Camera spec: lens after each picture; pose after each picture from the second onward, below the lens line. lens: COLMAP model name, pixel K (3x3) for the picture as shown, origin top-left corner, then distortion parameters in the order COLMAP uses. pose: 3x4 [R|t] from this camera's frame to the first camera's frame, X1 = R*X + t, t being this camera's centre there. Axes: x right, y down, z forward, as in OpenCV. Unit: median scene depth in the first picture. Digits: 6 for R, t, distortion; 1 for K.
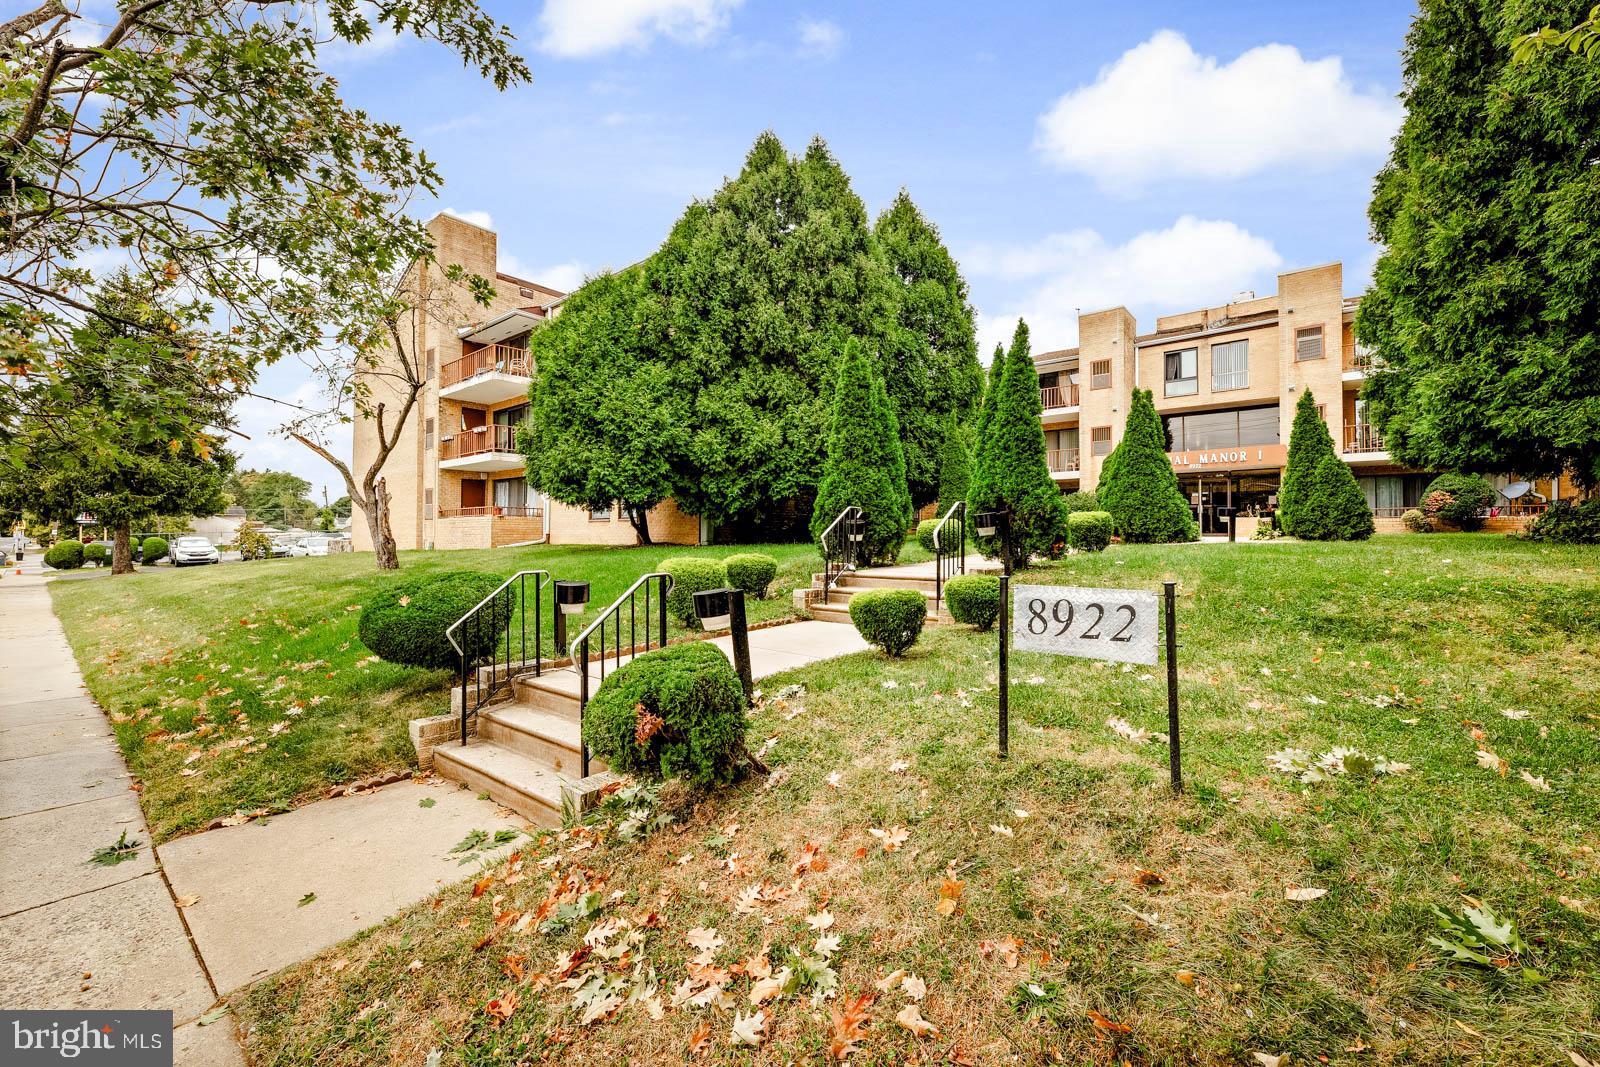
lens RADIAL K [[664.7, 0, 798.6], [0, 664.7, 524.4], [0, 0, 1]] dist [-0.001289, -0.000083]
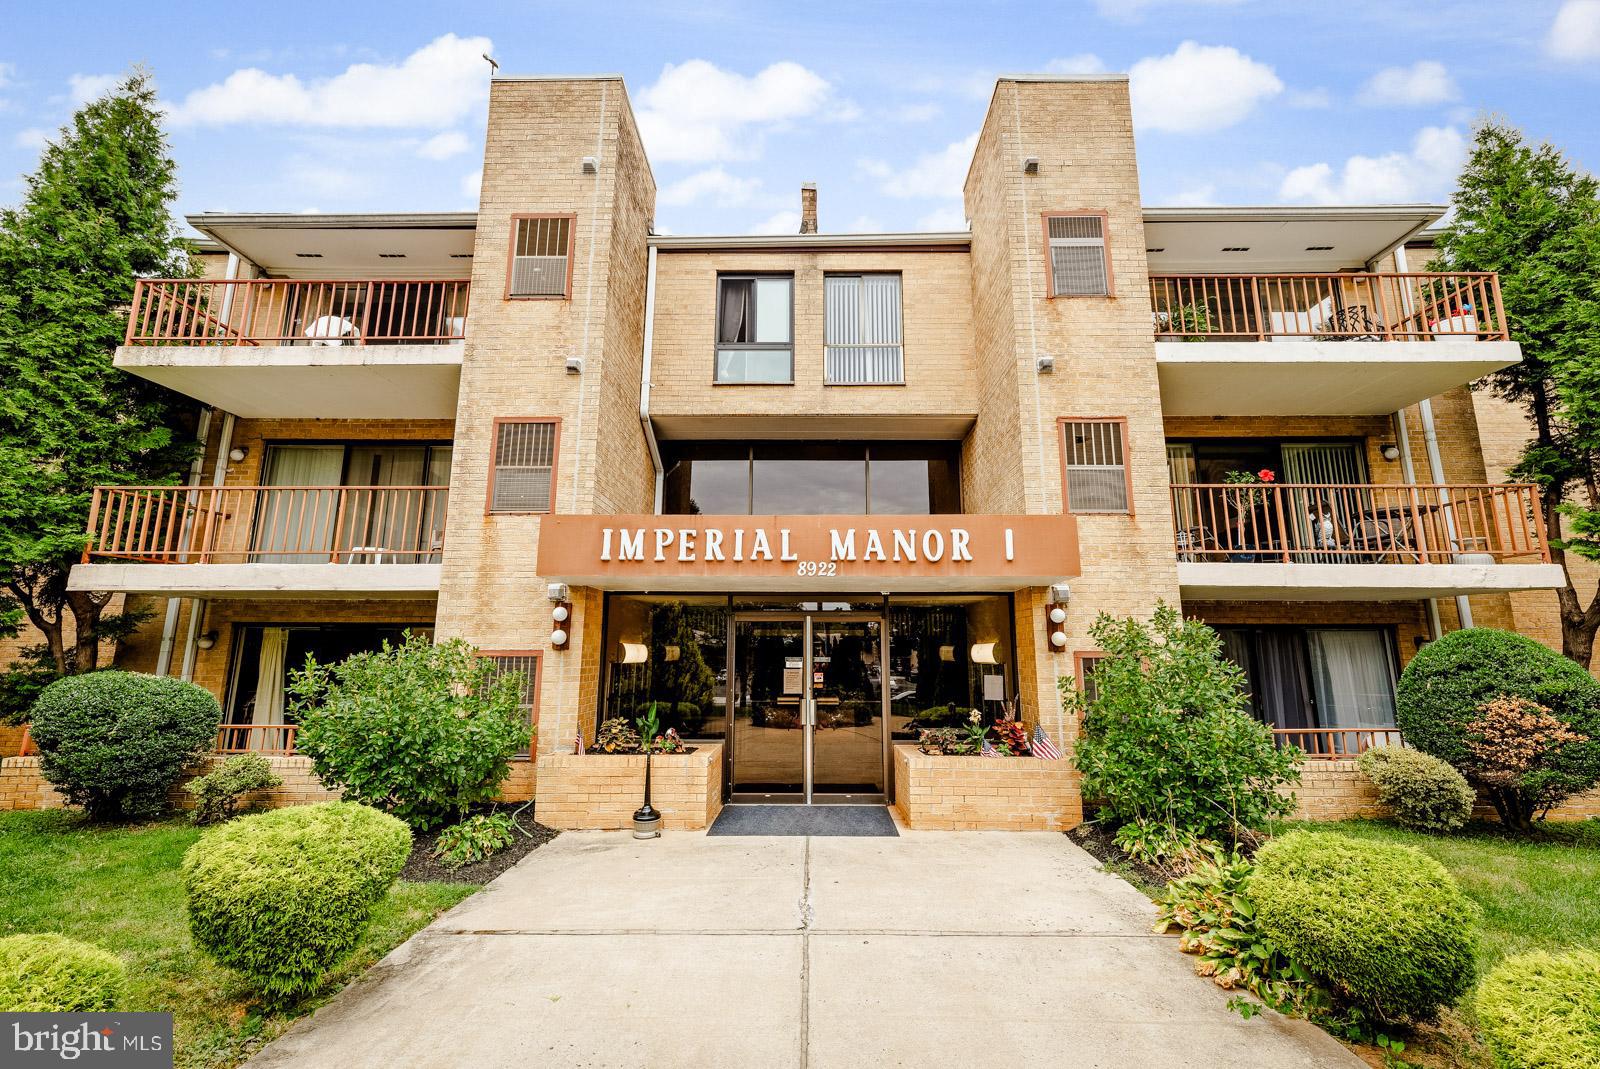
lens RADIAL K [[664.7, 0, 798.6], [0, 664.7, 525.4], [0, 0, 1]] dist [-0.001289, -0.000083]
pose [[0.781700, 0.116166, 0.612740, 0.375050], [-0.014499, 0.985619, -0.168360, -0.052913], [-0.623486, 0.122723, 0.772143, 0.704188]]
